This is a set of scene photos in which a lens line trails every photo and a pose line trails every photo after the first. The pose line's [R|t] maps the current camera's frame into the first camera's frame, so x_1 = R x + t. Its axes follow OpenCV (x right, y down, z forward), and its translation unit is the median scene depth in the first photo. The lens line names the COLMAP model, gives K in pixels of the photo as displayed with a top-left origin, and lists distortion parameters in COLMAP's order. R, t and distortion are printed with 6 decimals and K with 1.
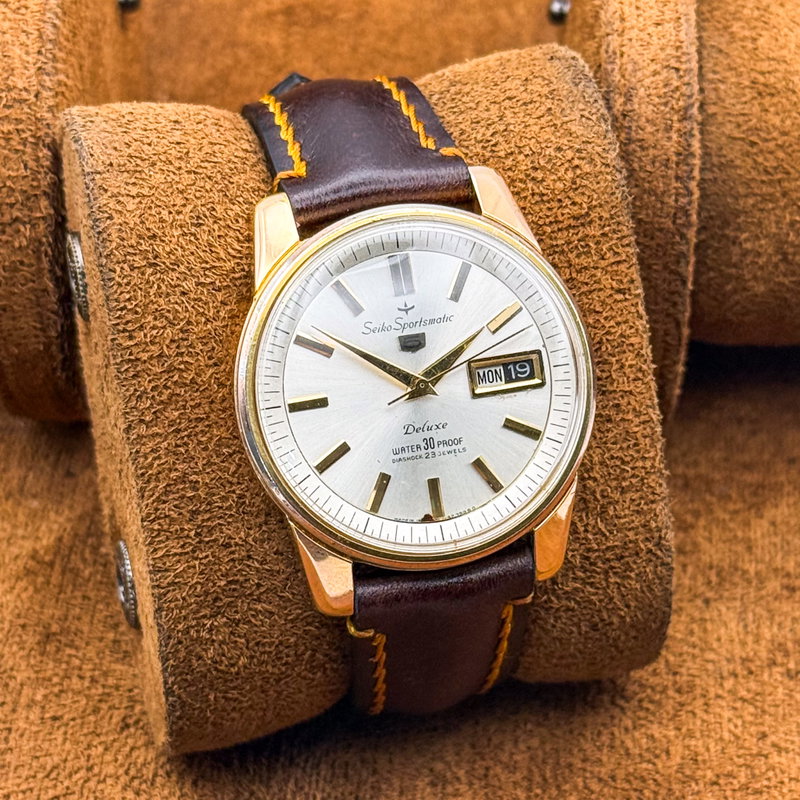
lens RADIAL K [[2553.8, 0, 400.4], [0, 2553.8, 456.6], [0, 0, 1]] dist [0.138817, 3.811716]
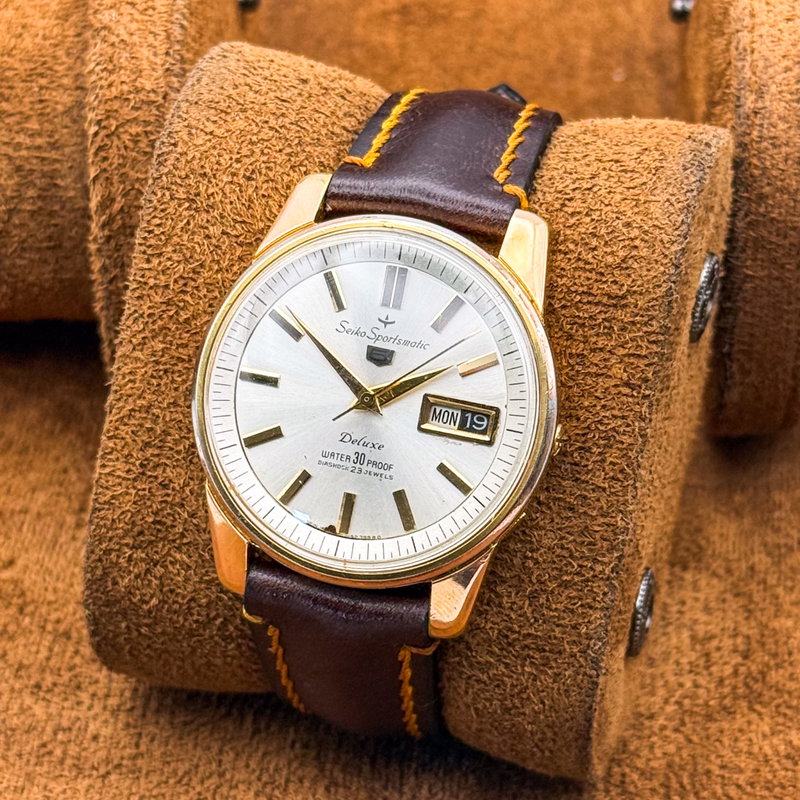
lens RADIAL K [[2553.8, 0, 400.4], [0, 2553.8, 456.6], [0, 0, 1]] dist [0.138817, 3.811716]
pose [[0.861140, 0.344345, -0.373983, 0.386502], [-0.346871, 0.935800, 0.062926, -0.072130], [0.371642, 0.075536, 0.925298, 0.098833]]
